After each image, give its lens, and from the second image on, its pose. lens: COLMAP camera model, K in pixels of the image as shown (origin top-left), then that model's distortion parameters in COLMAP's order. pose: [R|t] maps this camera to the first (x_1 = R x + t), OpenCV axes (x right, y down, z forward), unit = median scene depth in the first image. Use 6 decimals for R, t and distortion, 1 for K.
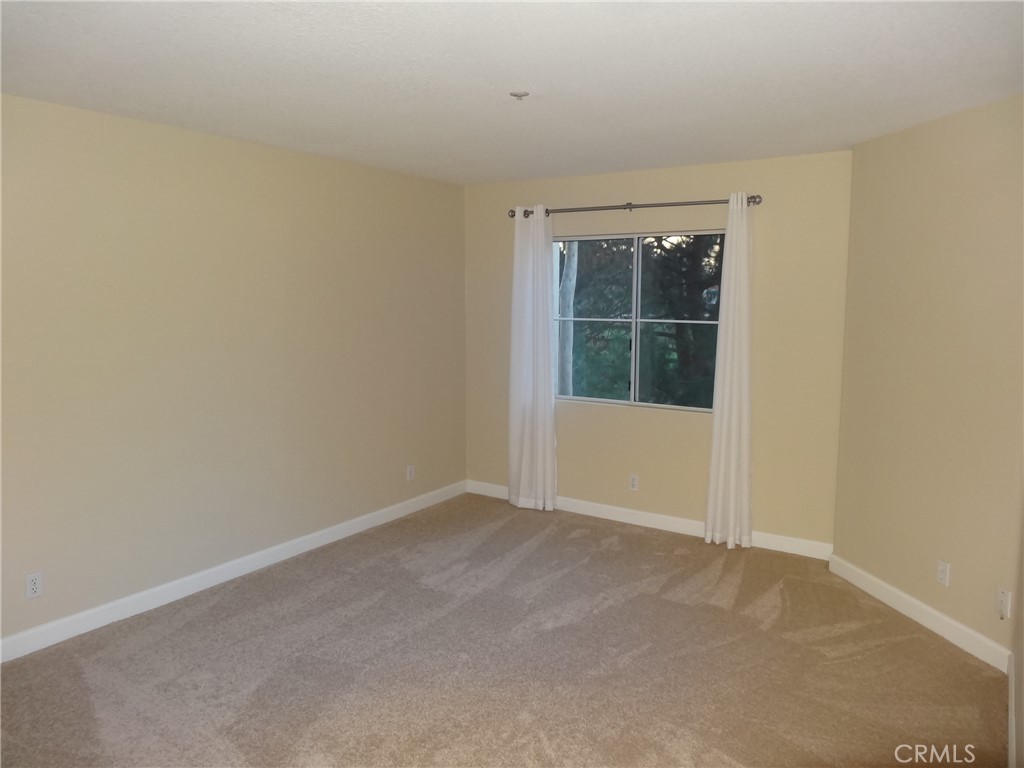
lens RADIAL K [[757.6, 0, 533.7], [0, 757.6, 383.2], [0, 0, 1]] dist [-0.003577, 0.003036]
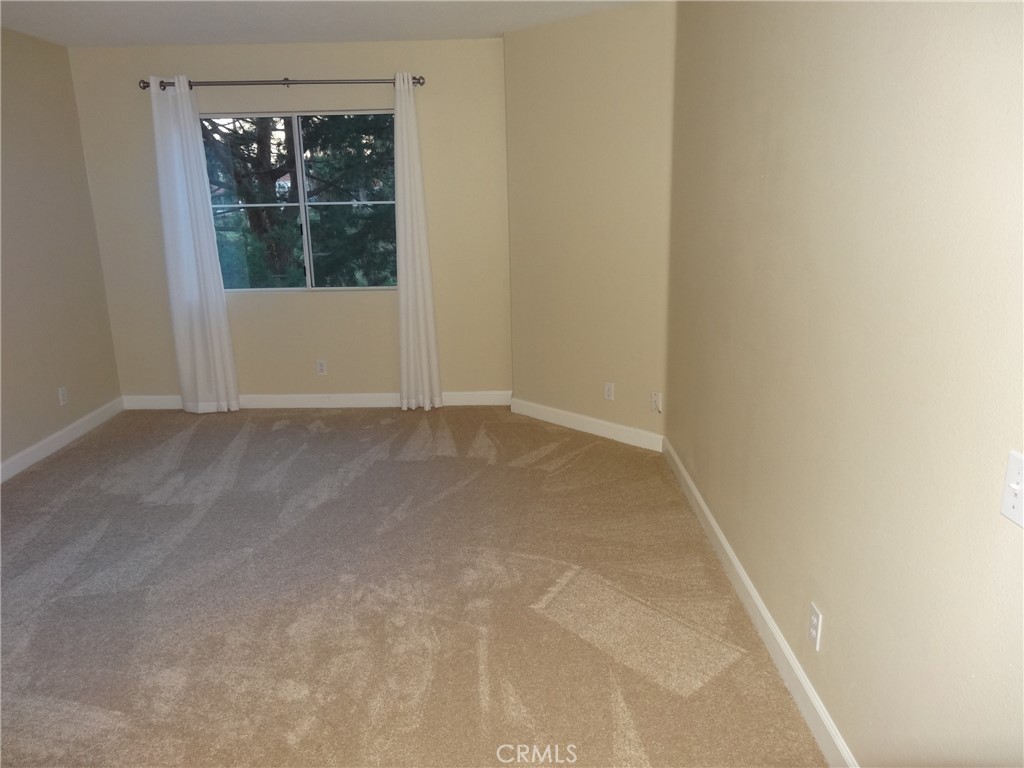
lens RADIAL K [[757.6, 0, 533.7], [0, 757.6, 383.2], [0, 0, 1]] dist [-0.003577, 0.003036]
pose [[0.836533, -0.161040, 0.523716, -0.192311], [0.087951, 0.982904, 0.161754, 0.014793], [-0.540811, -0.089252, 0.836396, -0.003748]]
